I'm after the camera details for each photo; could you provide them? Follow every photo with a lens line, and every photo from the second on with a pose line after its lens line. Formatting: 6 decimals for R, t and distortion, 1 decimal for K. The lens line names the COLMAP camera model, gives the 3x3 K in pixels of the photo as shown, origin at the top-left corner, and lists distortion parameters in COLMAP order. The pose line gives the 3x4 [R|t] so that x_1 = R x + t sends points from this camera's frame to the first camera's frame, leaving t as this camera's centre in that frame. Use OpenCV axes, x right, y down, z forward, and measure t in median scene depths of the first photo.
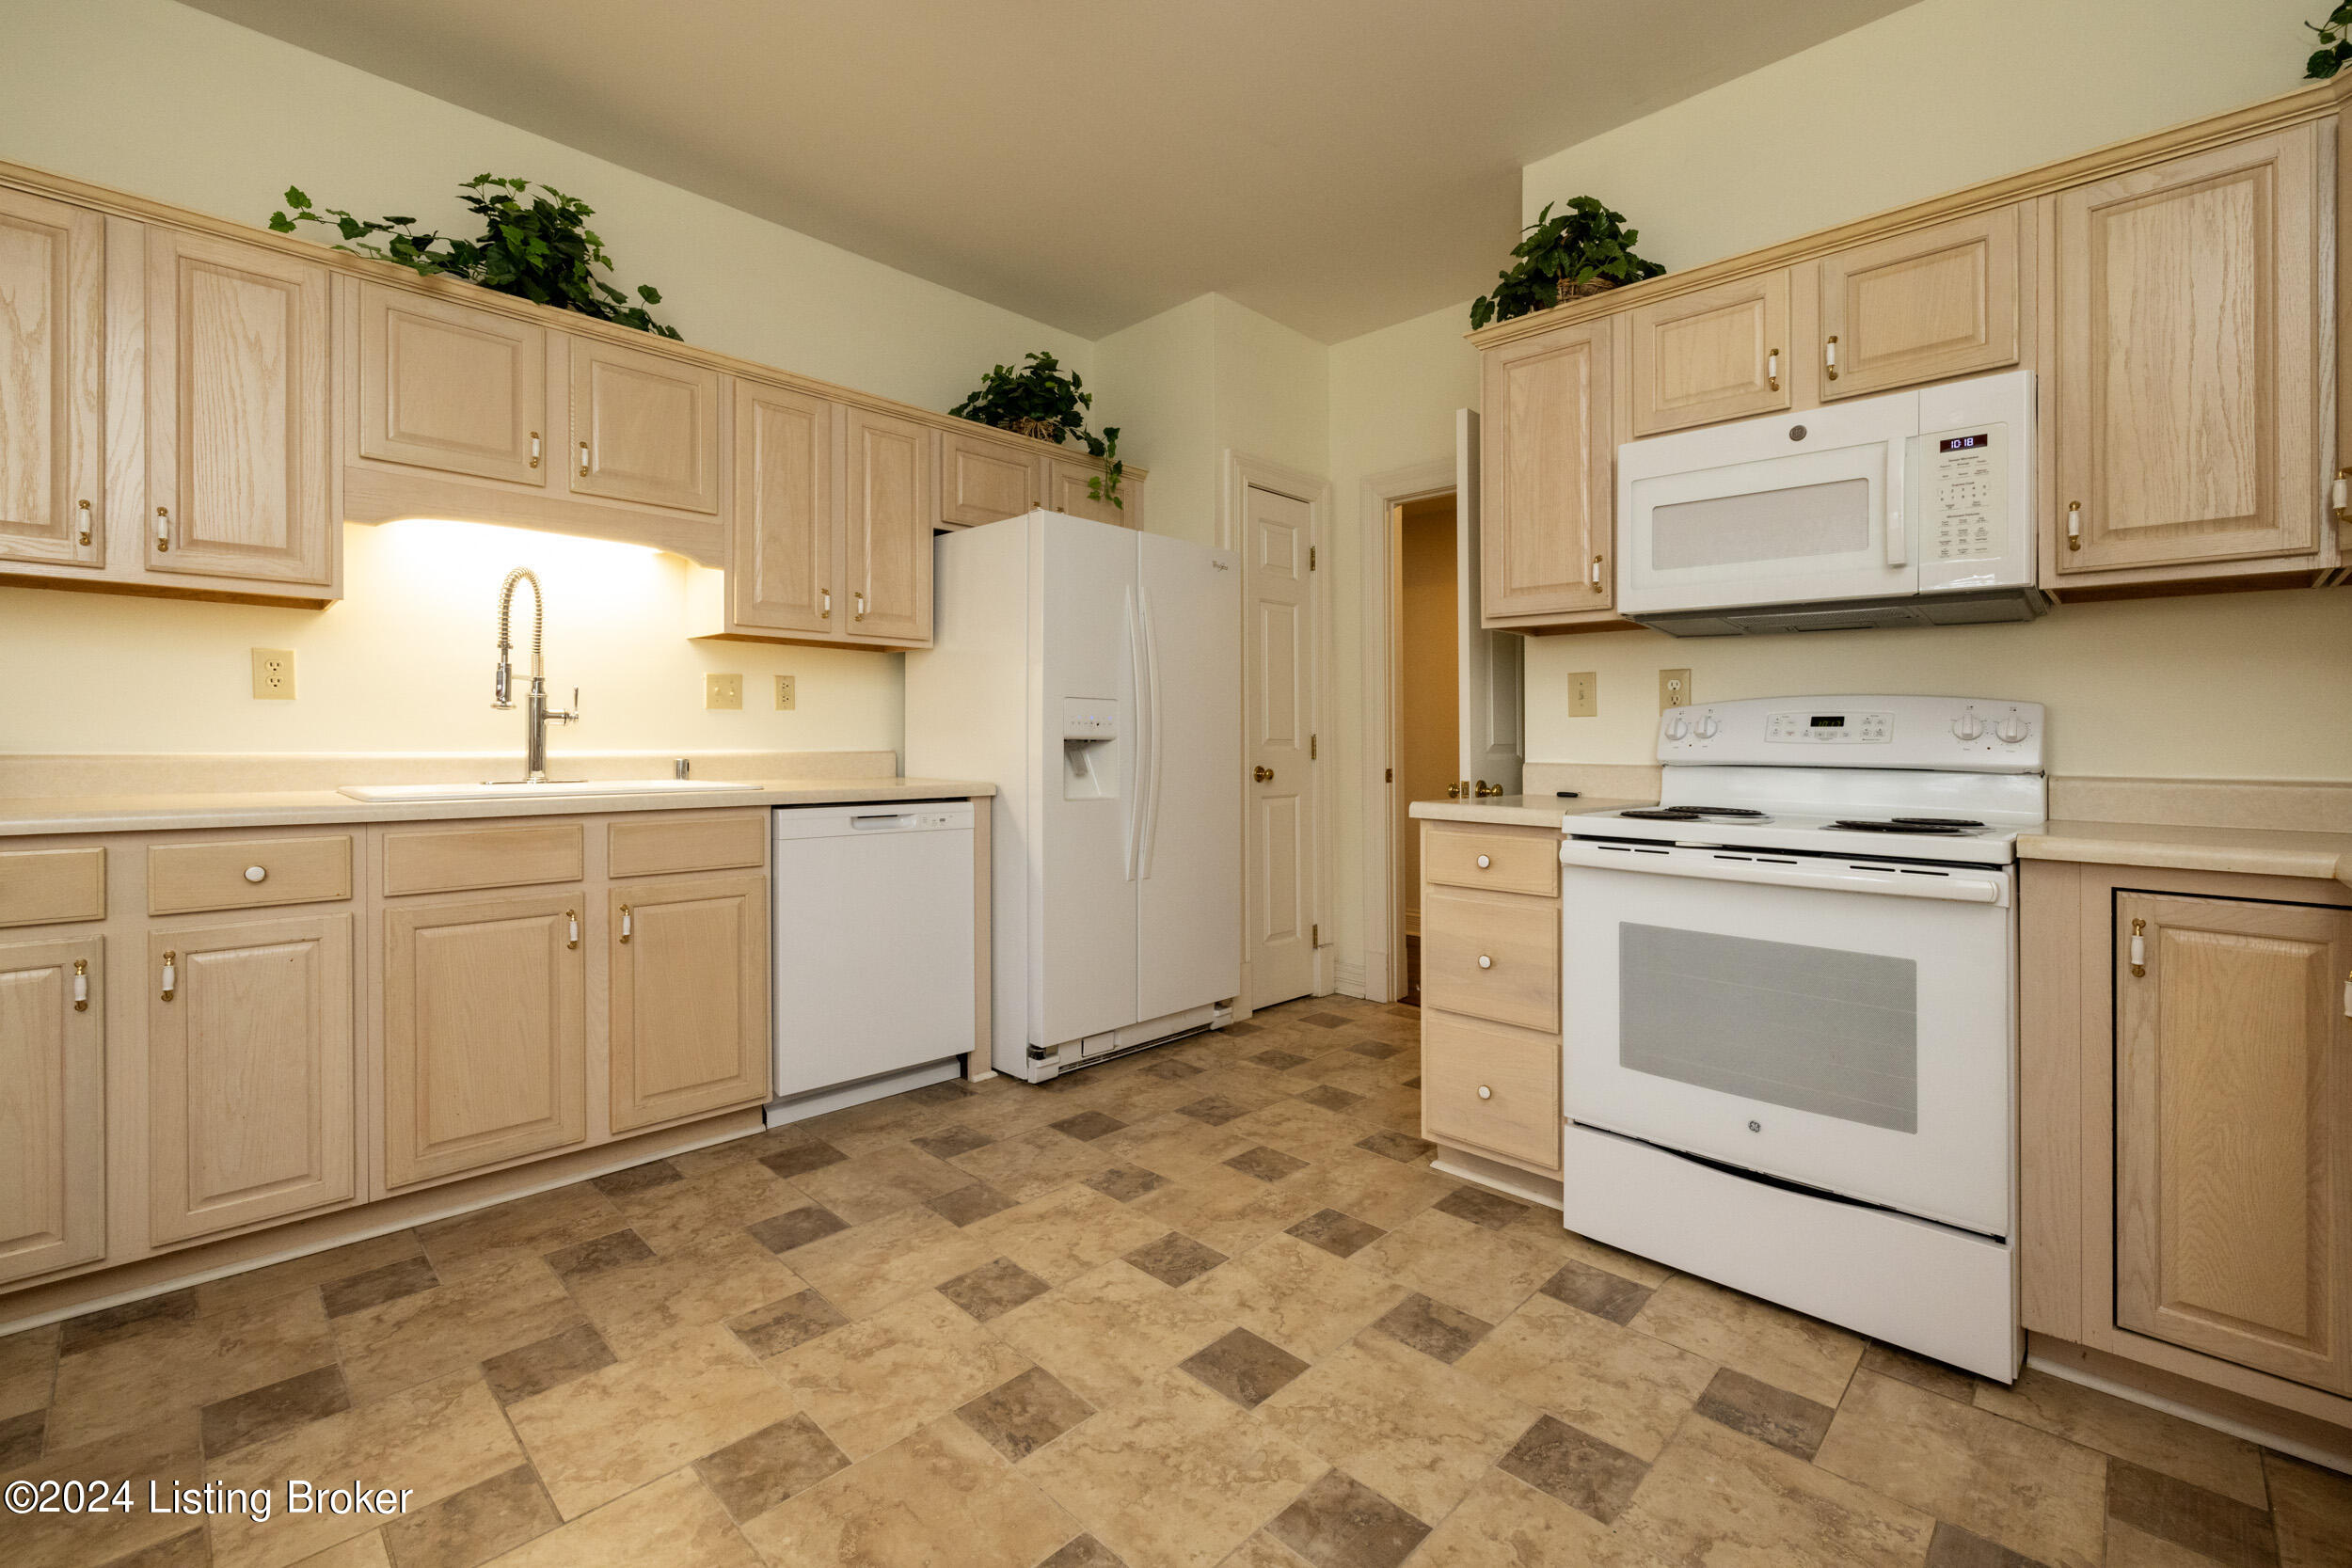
lens RADIAL K [[1010.4, 0, 1177.2], [0, 1010.4, 734.2], [0, 0, 1]] dist [0.001417, 0.000331]
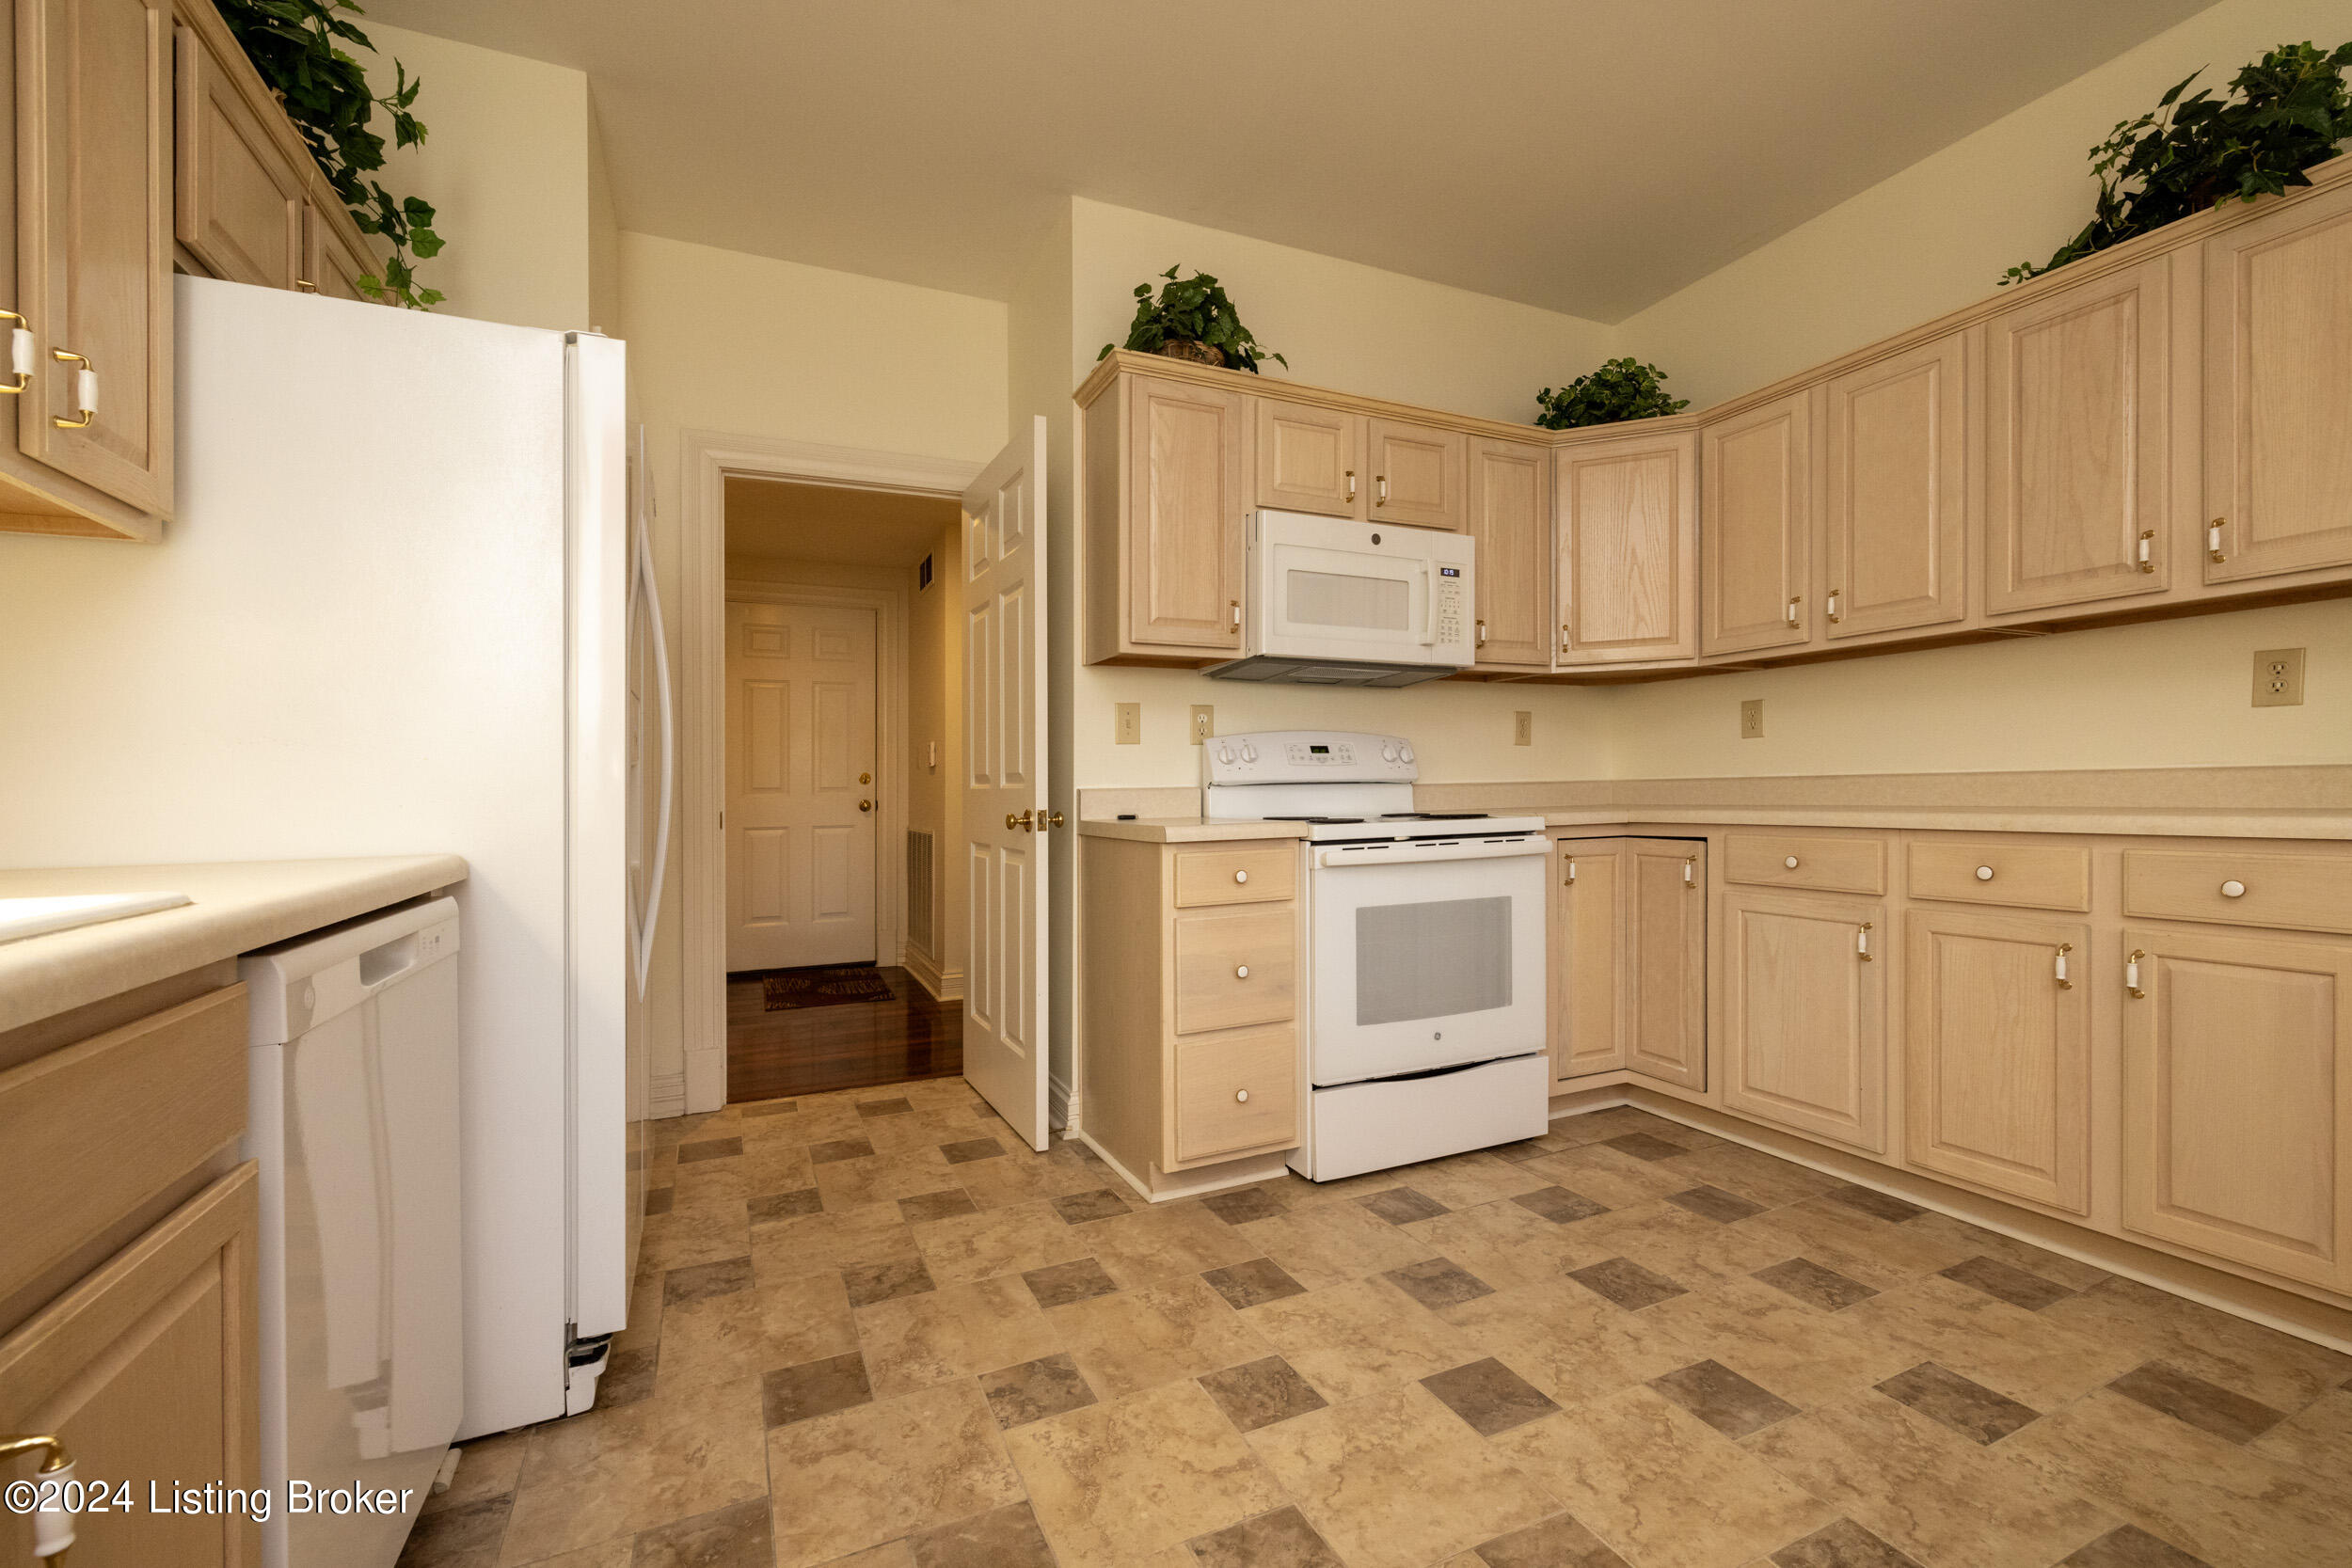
lens RADIAL K [[998.4, 0, 1176.0], [0, 998.4, 784.0], [0, 0, 1]] dist [0.000428, 0.000139]
pose [[0.358147, -0.011724, 0.933592, -0.769561], [0.012498, 0.999892, 0.007762, 0.023530], [-0.933582, 0.008888, 0.358255, 0.772534]]
